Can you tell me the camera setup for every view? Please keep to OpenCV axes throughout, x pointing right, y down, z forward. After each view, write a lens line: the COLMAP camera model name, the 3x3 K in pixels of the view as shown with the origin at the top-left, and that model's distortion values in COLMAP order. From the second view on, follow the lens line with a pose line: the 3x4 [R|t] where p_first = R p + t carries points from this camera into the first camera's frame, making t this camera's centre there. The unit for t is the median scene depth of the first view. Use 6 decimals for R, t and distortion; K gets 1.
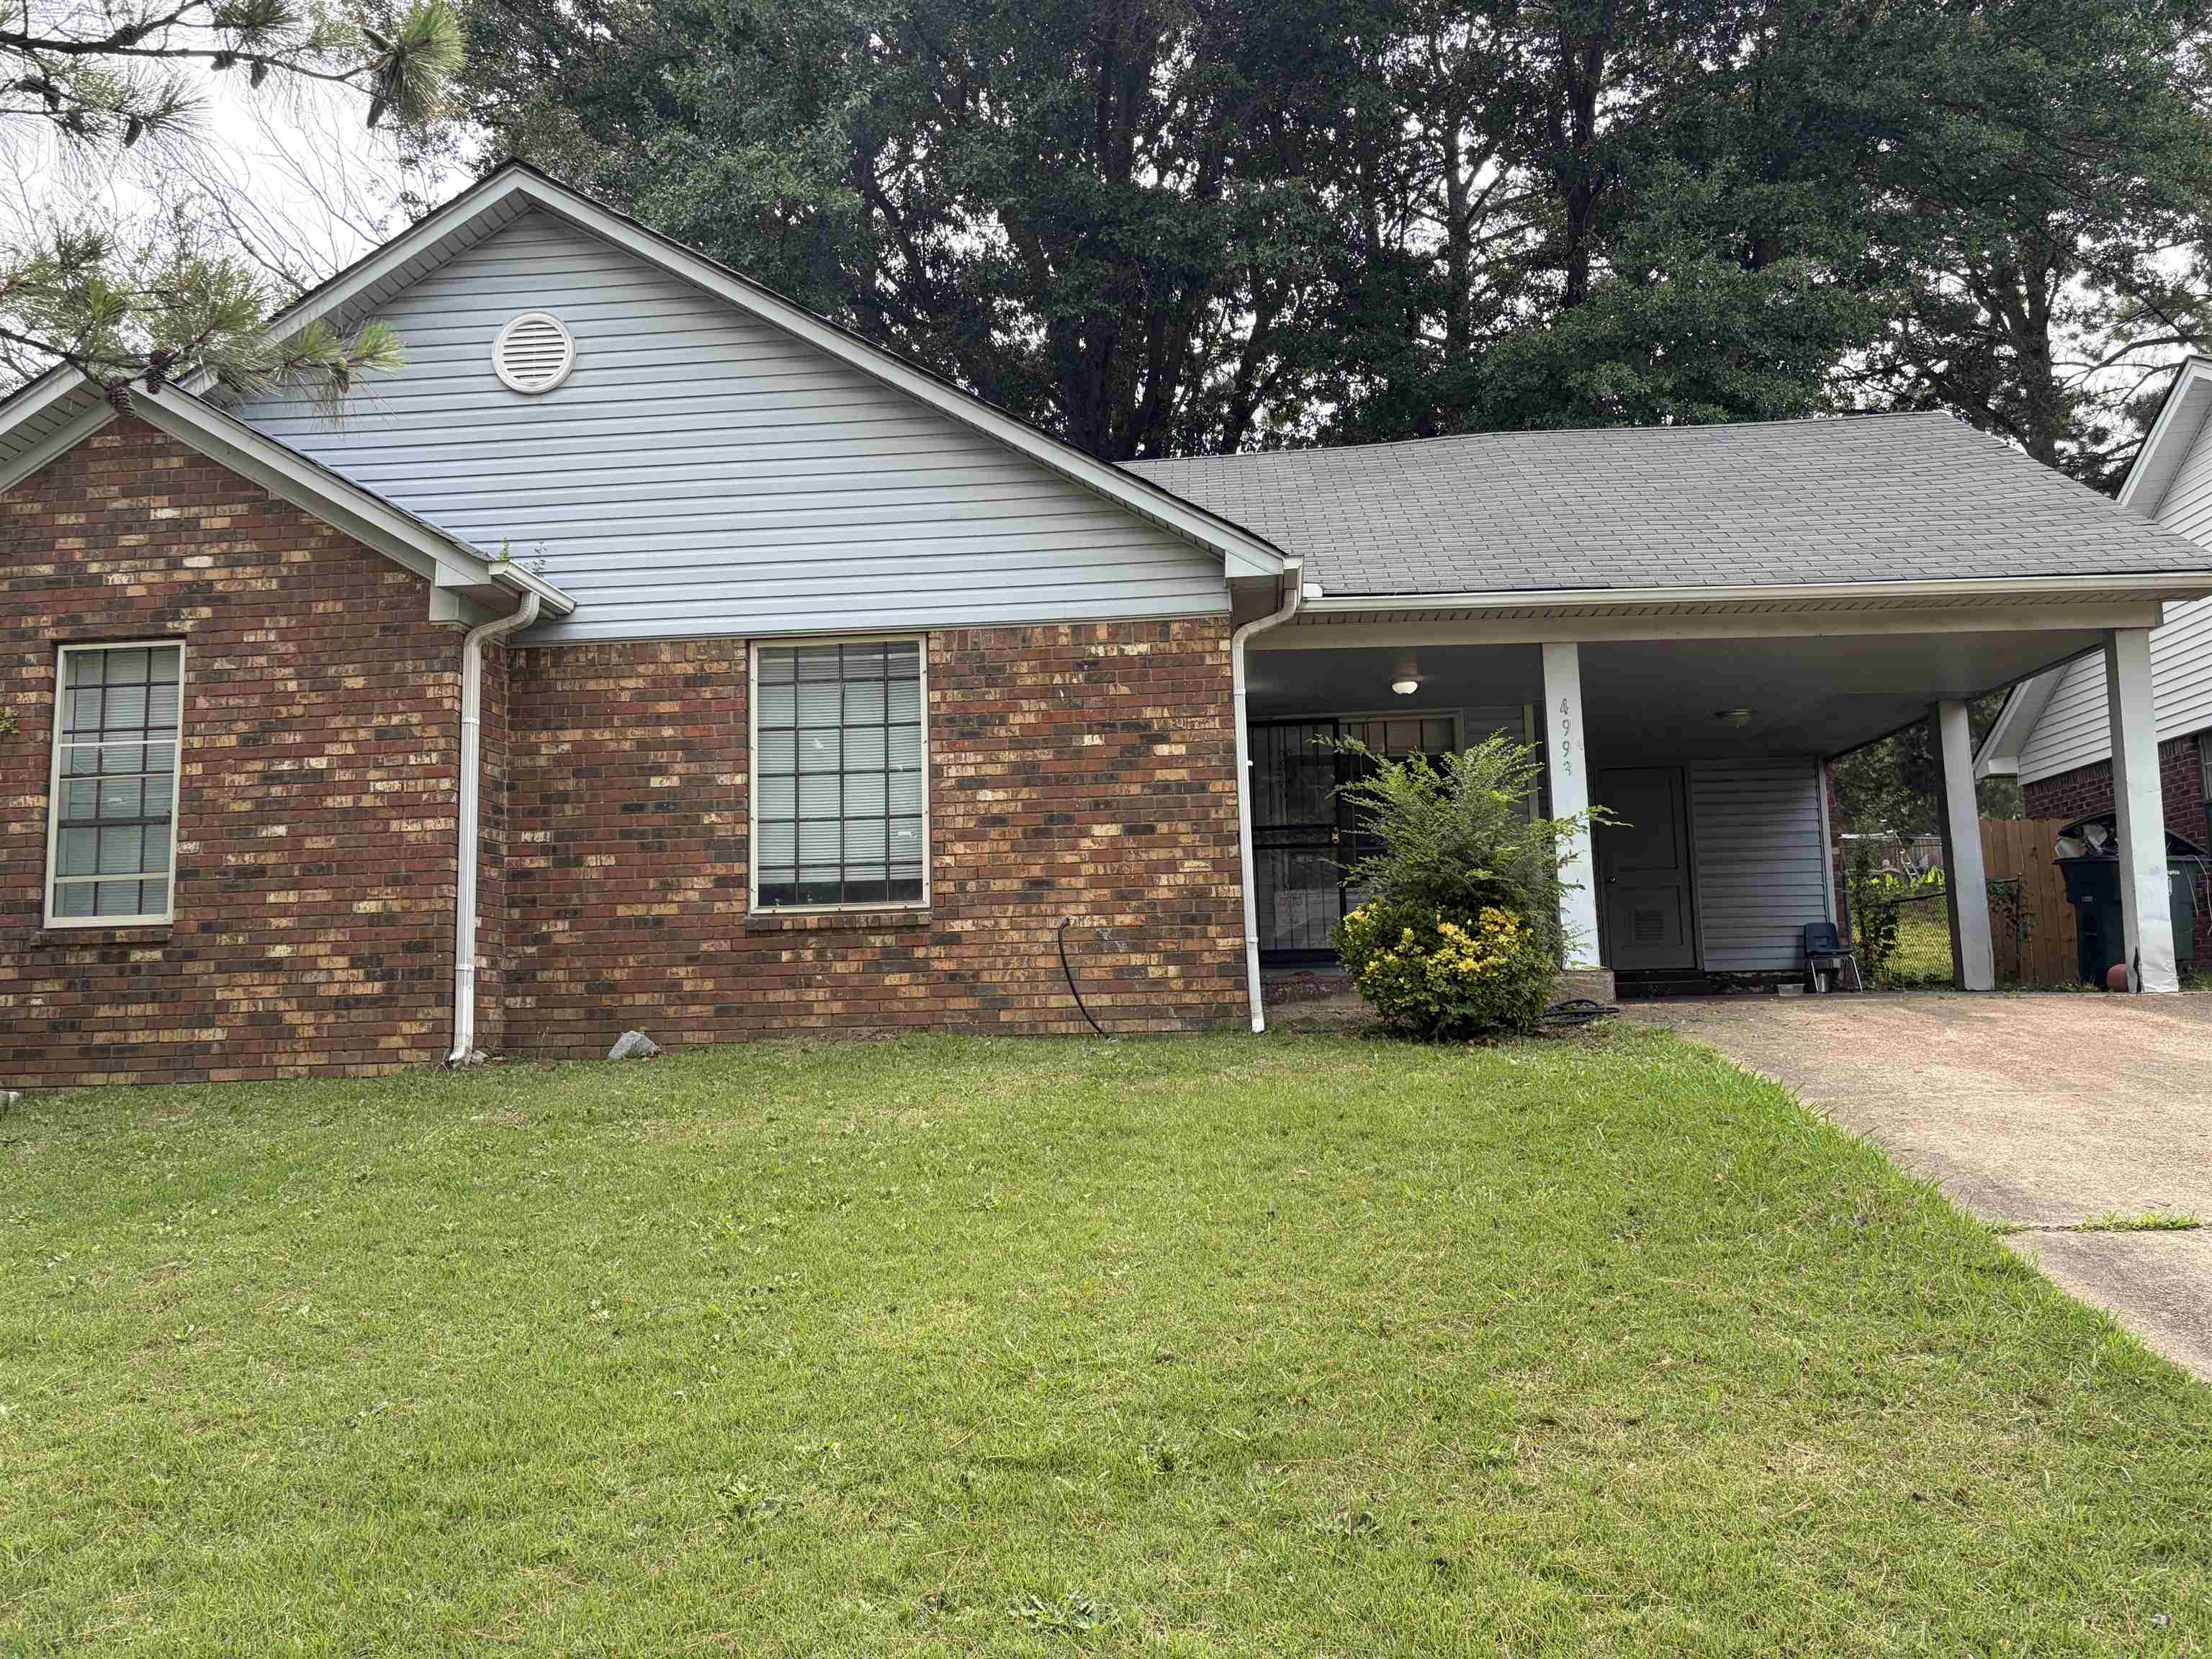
lens RADIAL K [[1686.5, 0, 1109.2], [0, 1686.5, 828.0], [0, 0, 1]] dist [0.055817, -0.072908]
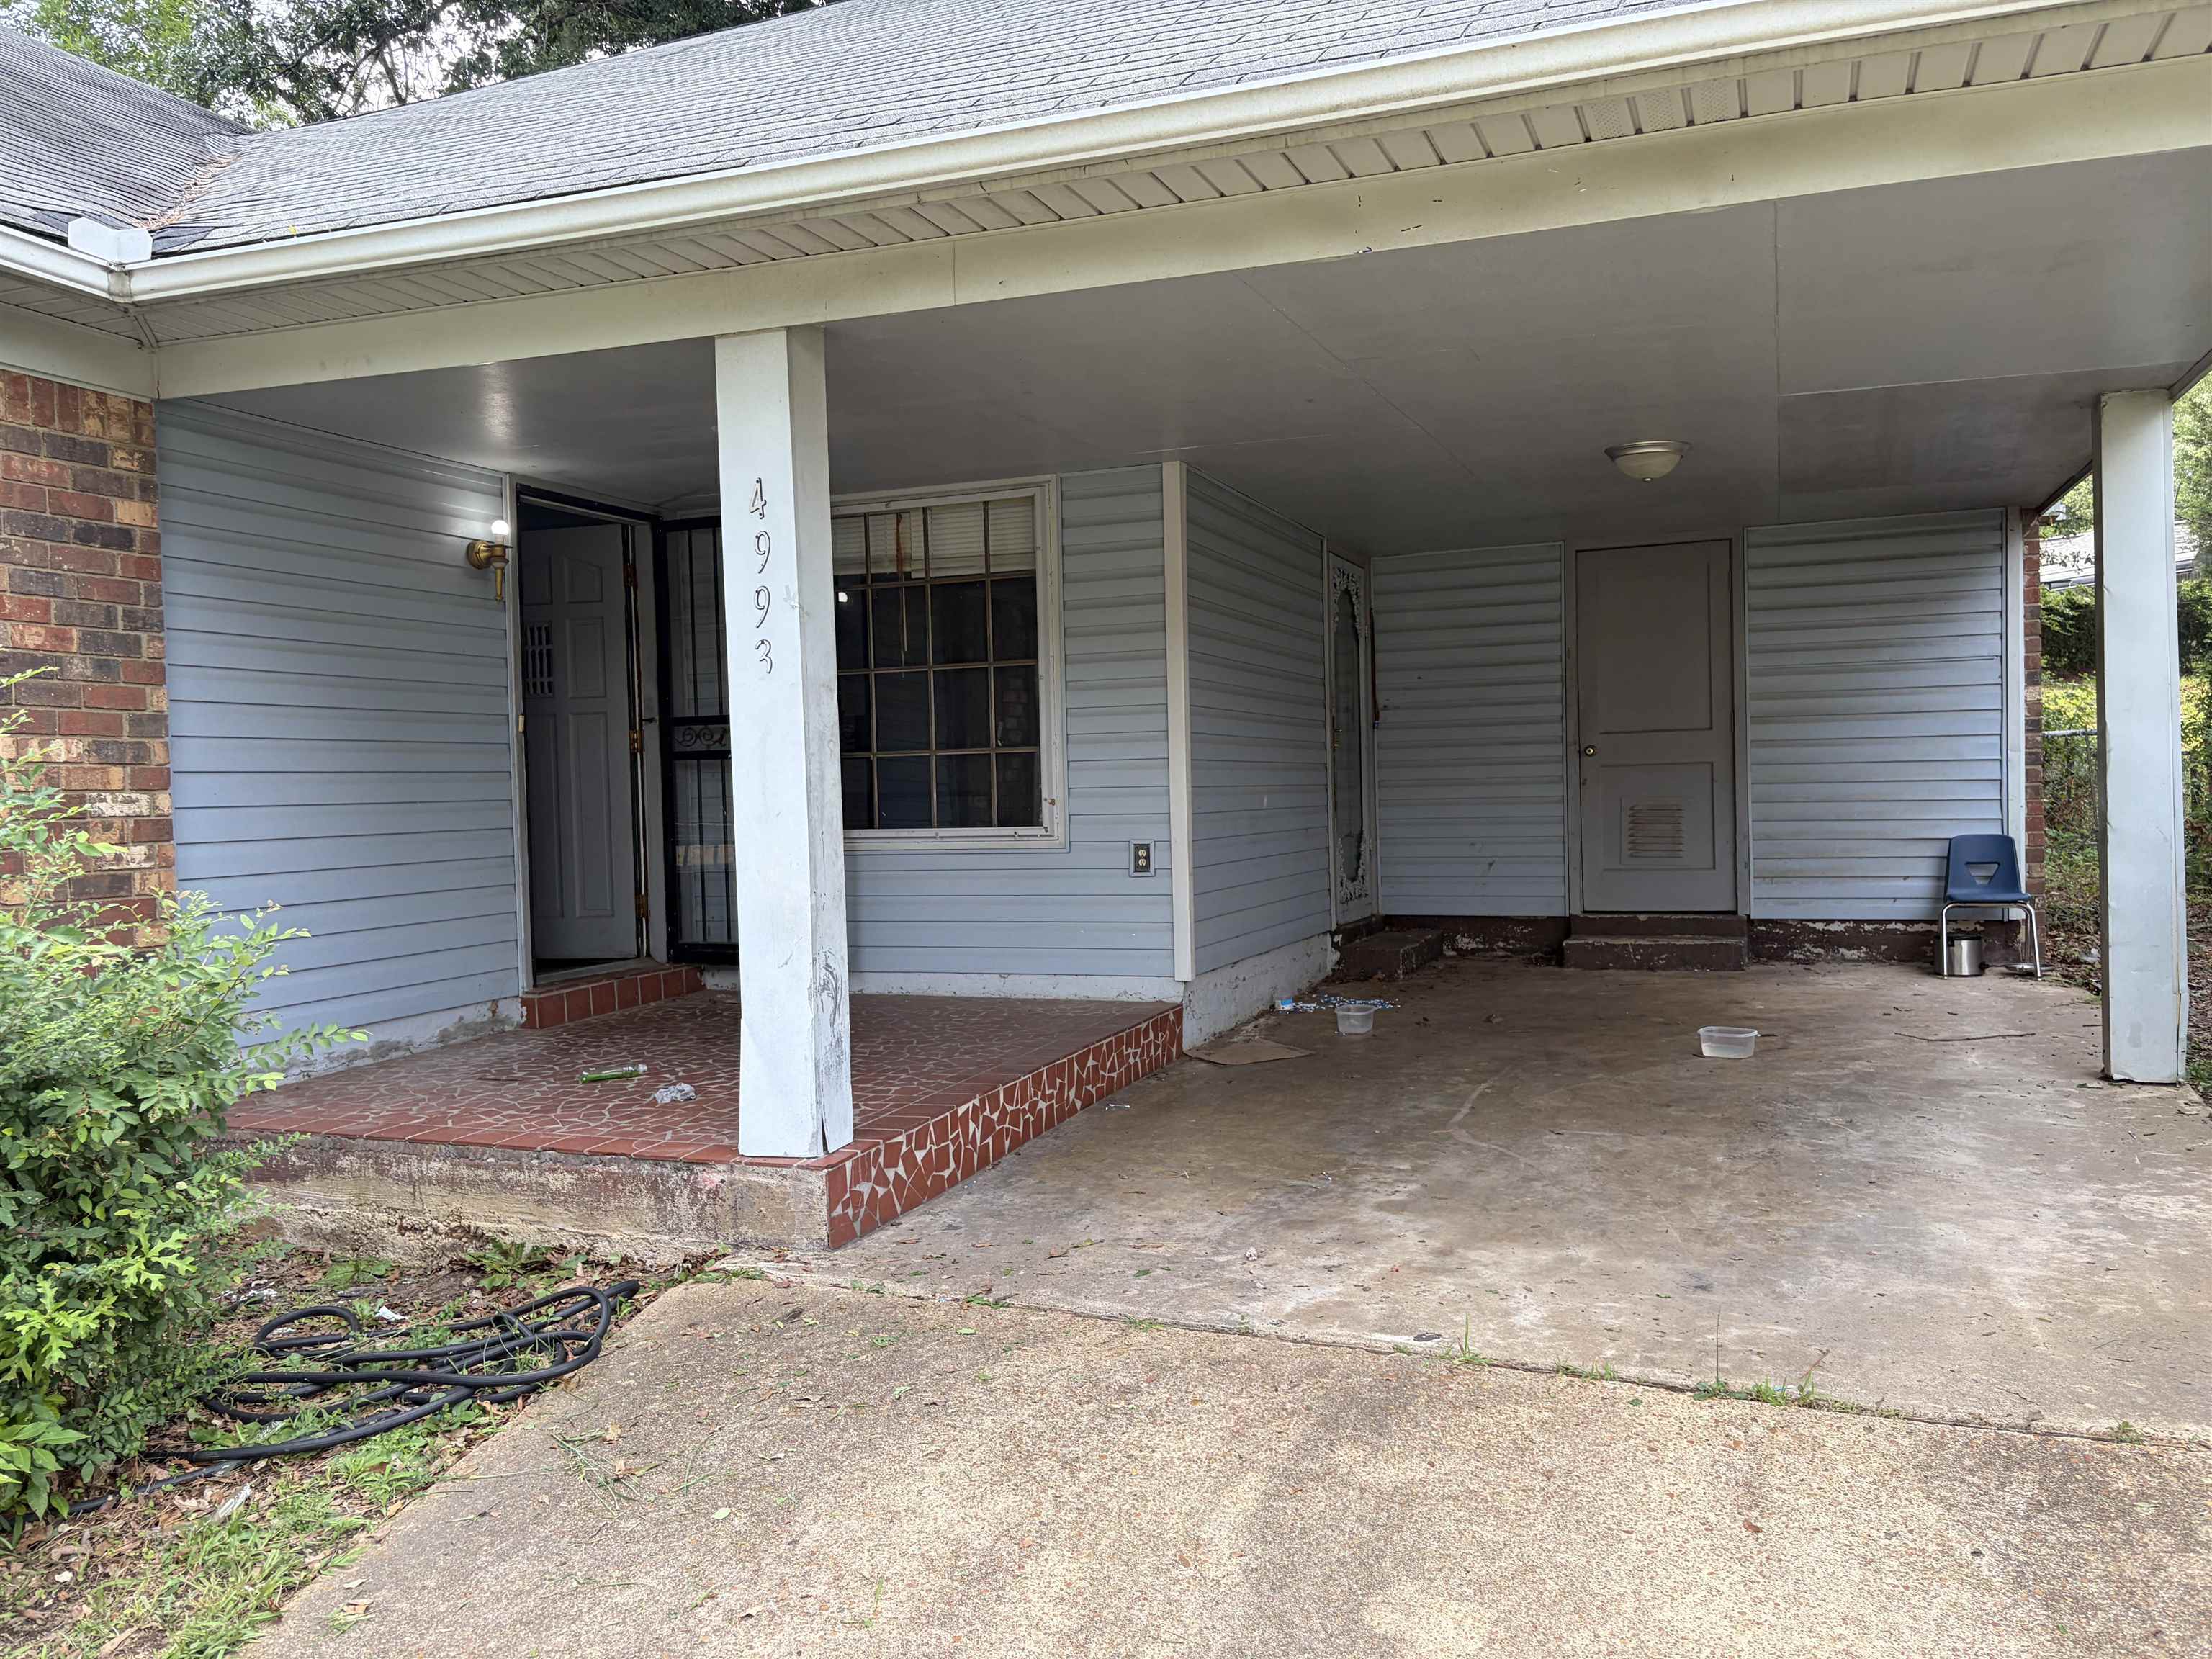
lens RADIAL K [[1686.5, 0, 1100.2], [0, 1686.5, 828.4], [0, 0, 1]] dist [0.055817, -0.072908]
pose [[0.956089, 0.007759, -0.292973, 0.310174], [0.038810, 0.987494, 0.152806, -0.035889], [0.290494, -0.157466, 0.943831, 0.426868]]
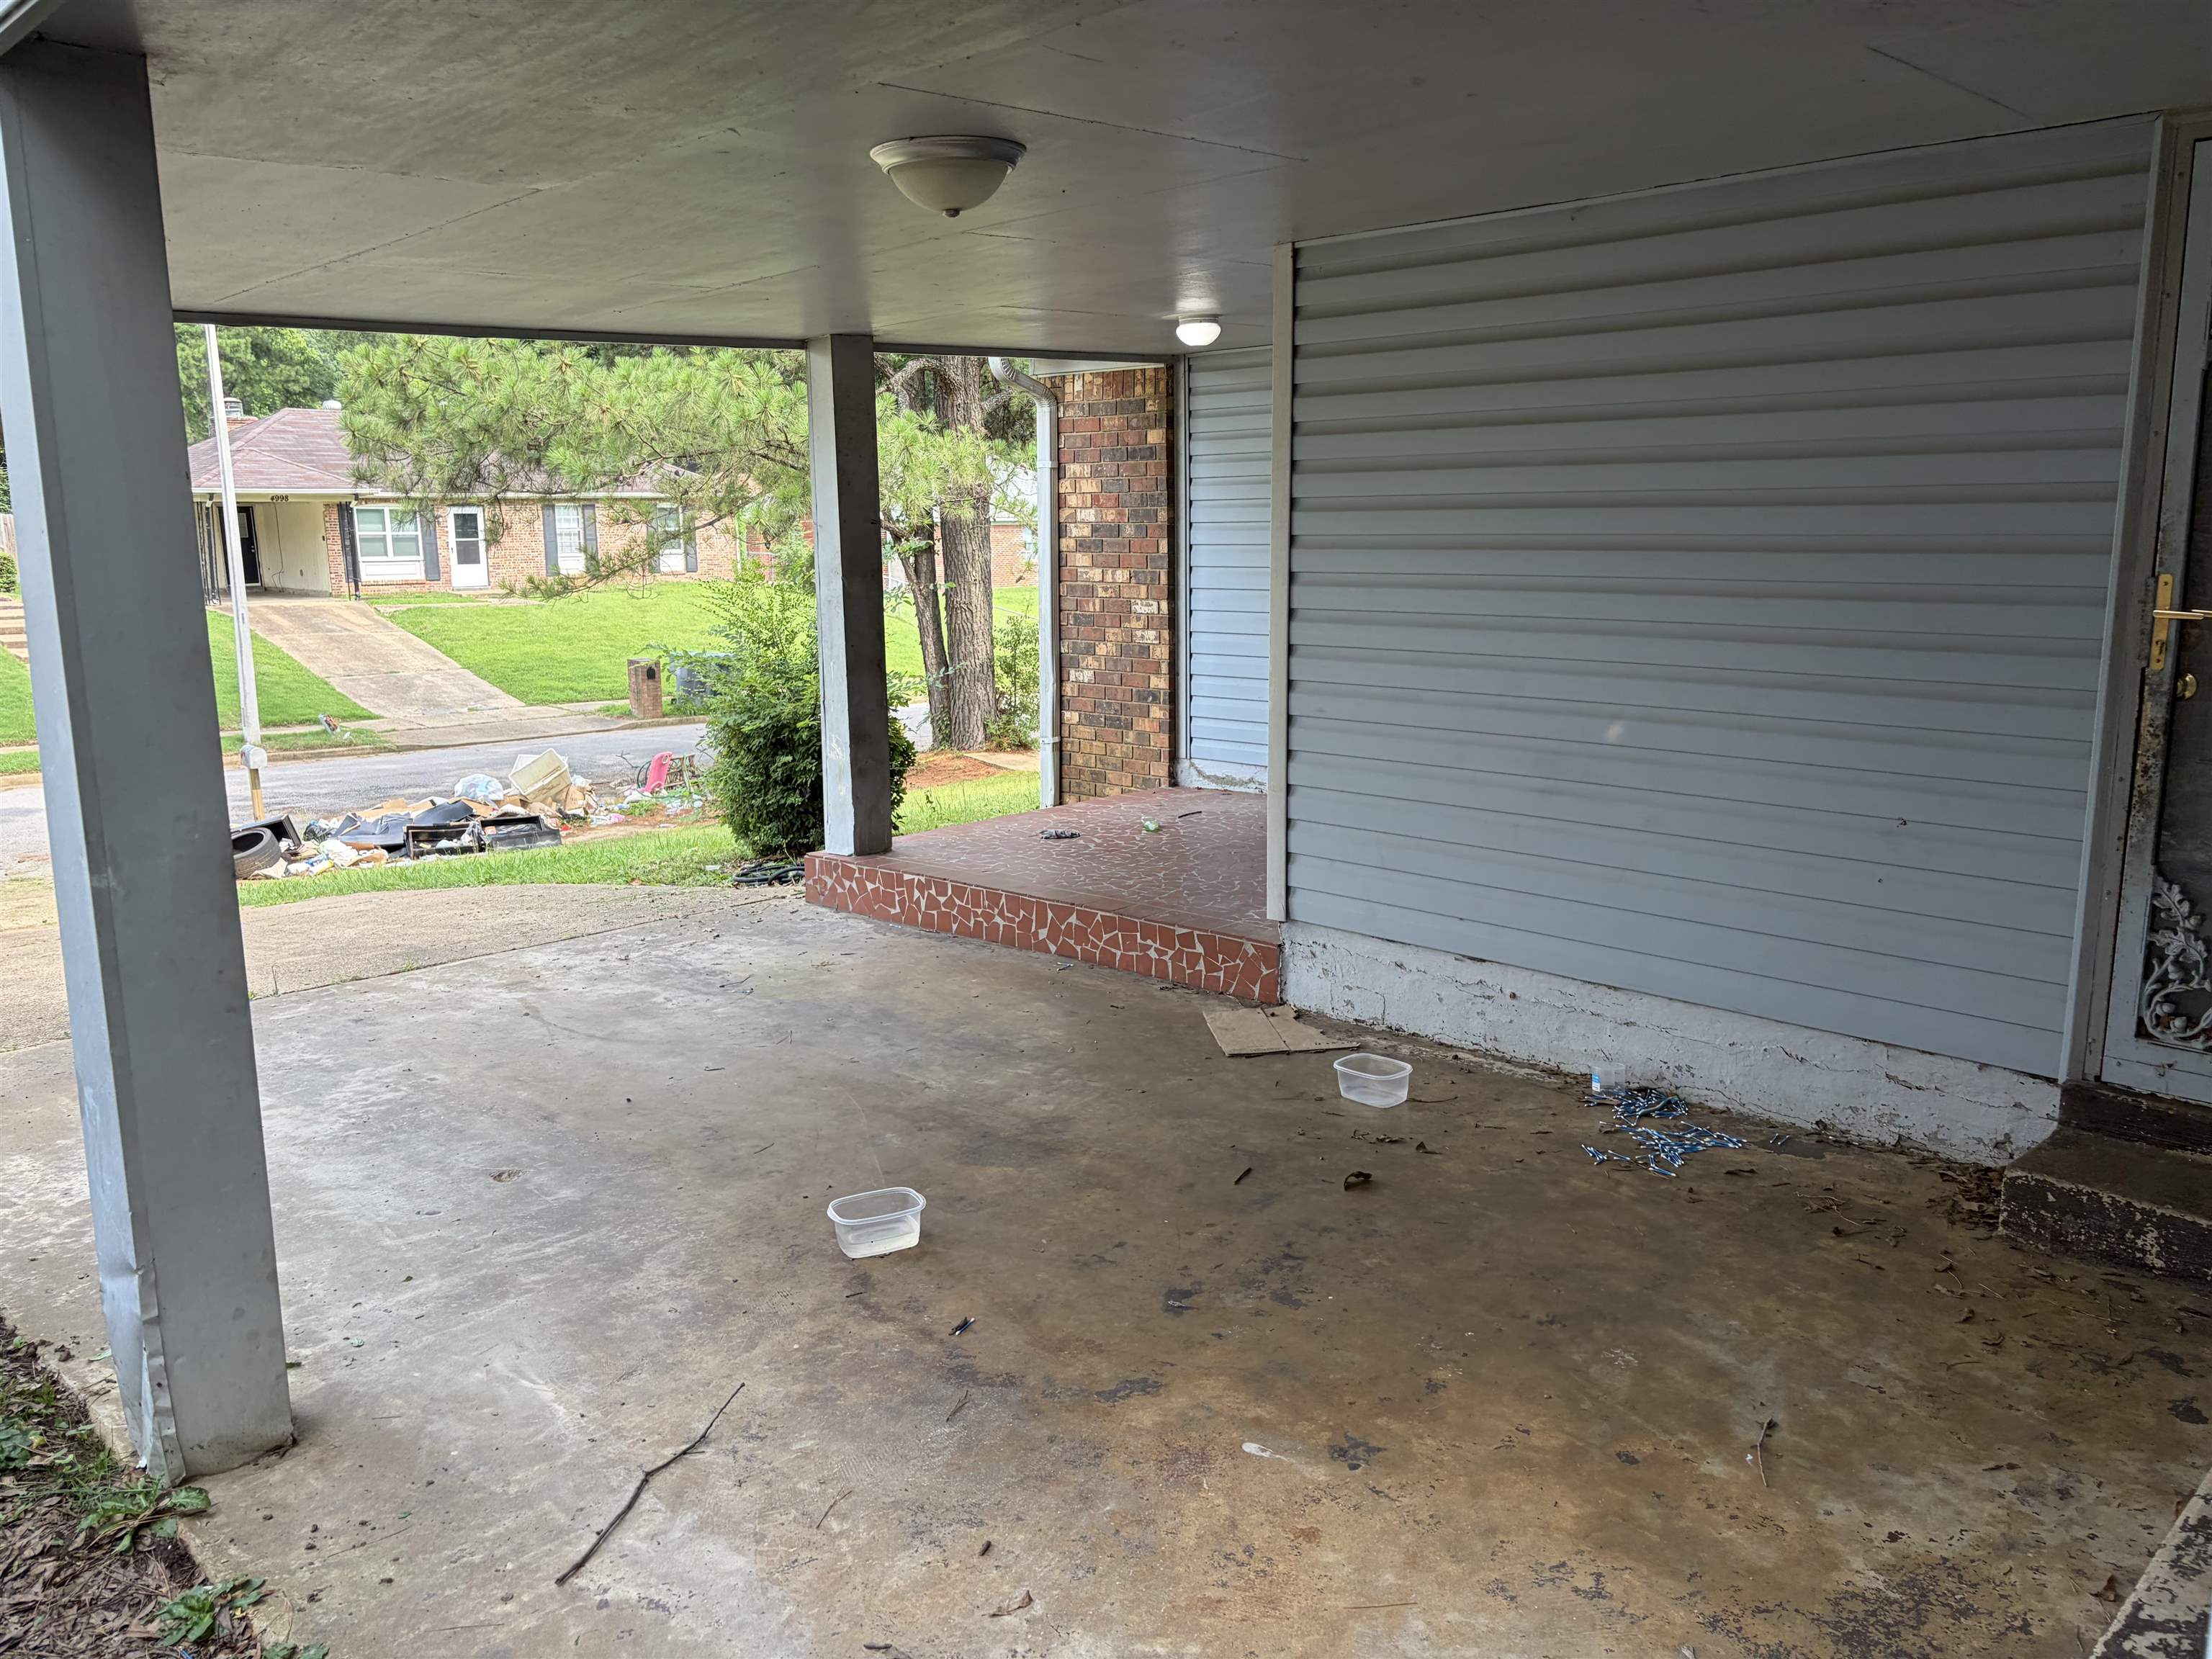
lens RADIAL K [[1686.5, 0, 1103.0], [0, 1686.5, 836.3], [0, 0, 1]] dist [0.055817, -0.072908]
pose [[-0.649417, 0.179576, -0.738925, 0.461878], [0.132175, 0.983582, 0.122869, 0.000642], [0.748858, -0.017874, -0.662490, 0.963663]]
